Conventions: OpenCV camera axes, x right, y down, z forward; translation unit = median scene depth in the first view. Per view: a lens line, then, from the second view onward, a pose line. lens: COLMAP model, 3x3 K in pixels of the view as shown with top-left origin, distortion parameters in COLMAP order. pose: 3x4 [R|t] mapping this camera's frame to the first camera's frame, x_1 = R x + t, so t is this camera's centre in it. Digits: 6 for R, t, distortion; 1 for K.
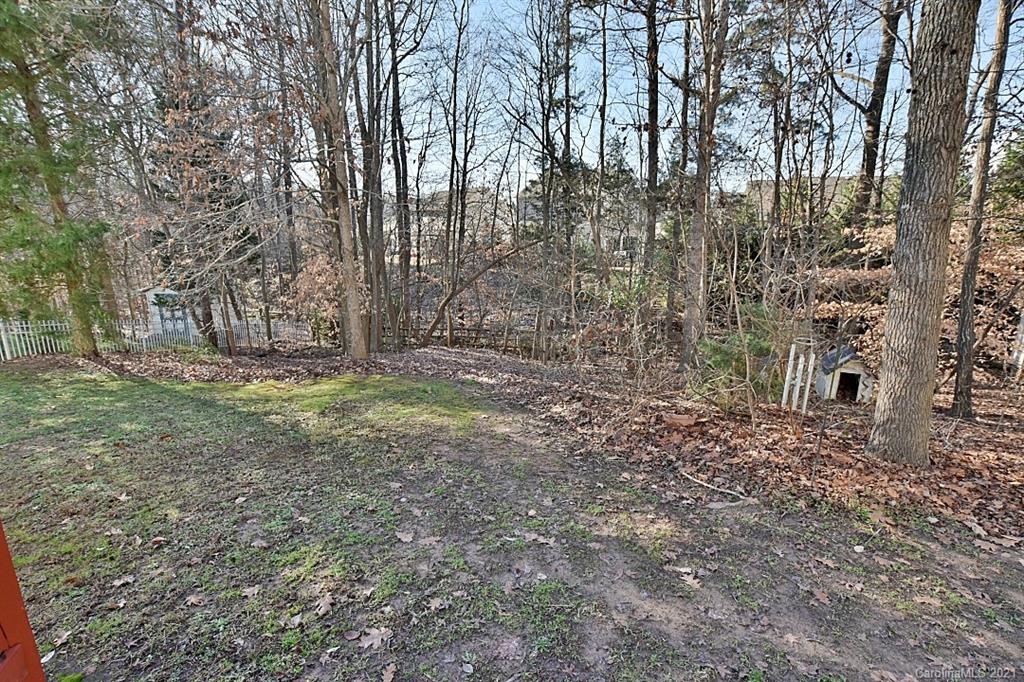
lens RADIAL K [[461.3, 0, 521.7], [0, 461.3, 342.3], [0, 0, 1]] dist [-0.016105, 0.000074]
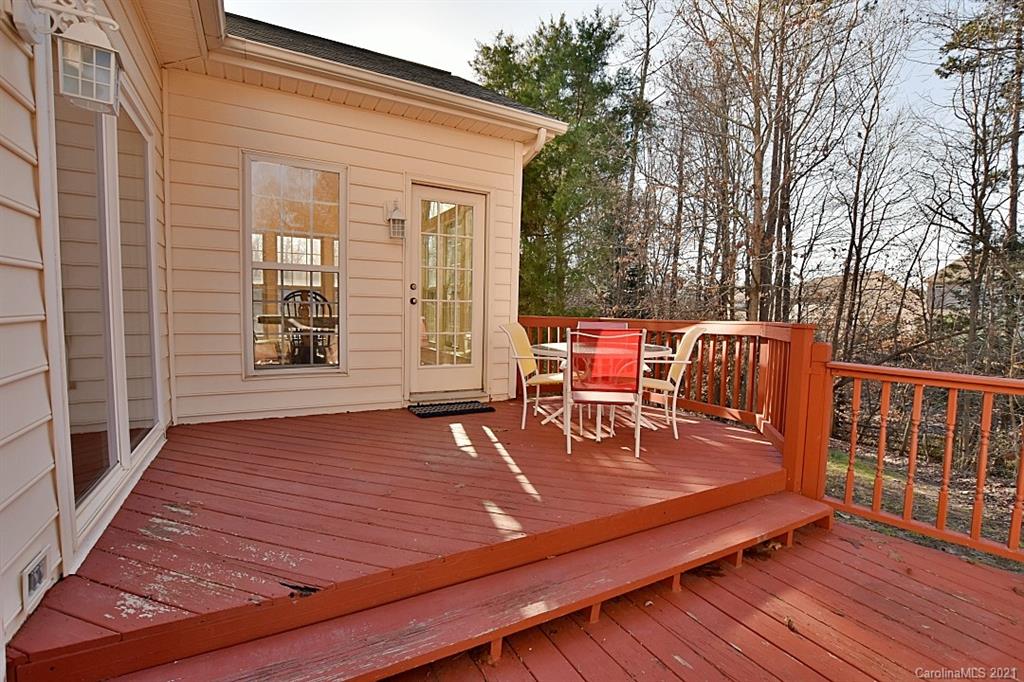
lens RADIAL K [[465.6, 0, 513.8], [0, 465.6, 347.1], [0, 0, 1]] dist [-0.035388, 0.007249]
pose [[0.740992, 0.052177, -0.669484, -0.014039], [-0.167926, 0.979698, -0.109508, 0.038873], [0.650179, 0.193569, 0.734710, -0.156207]]
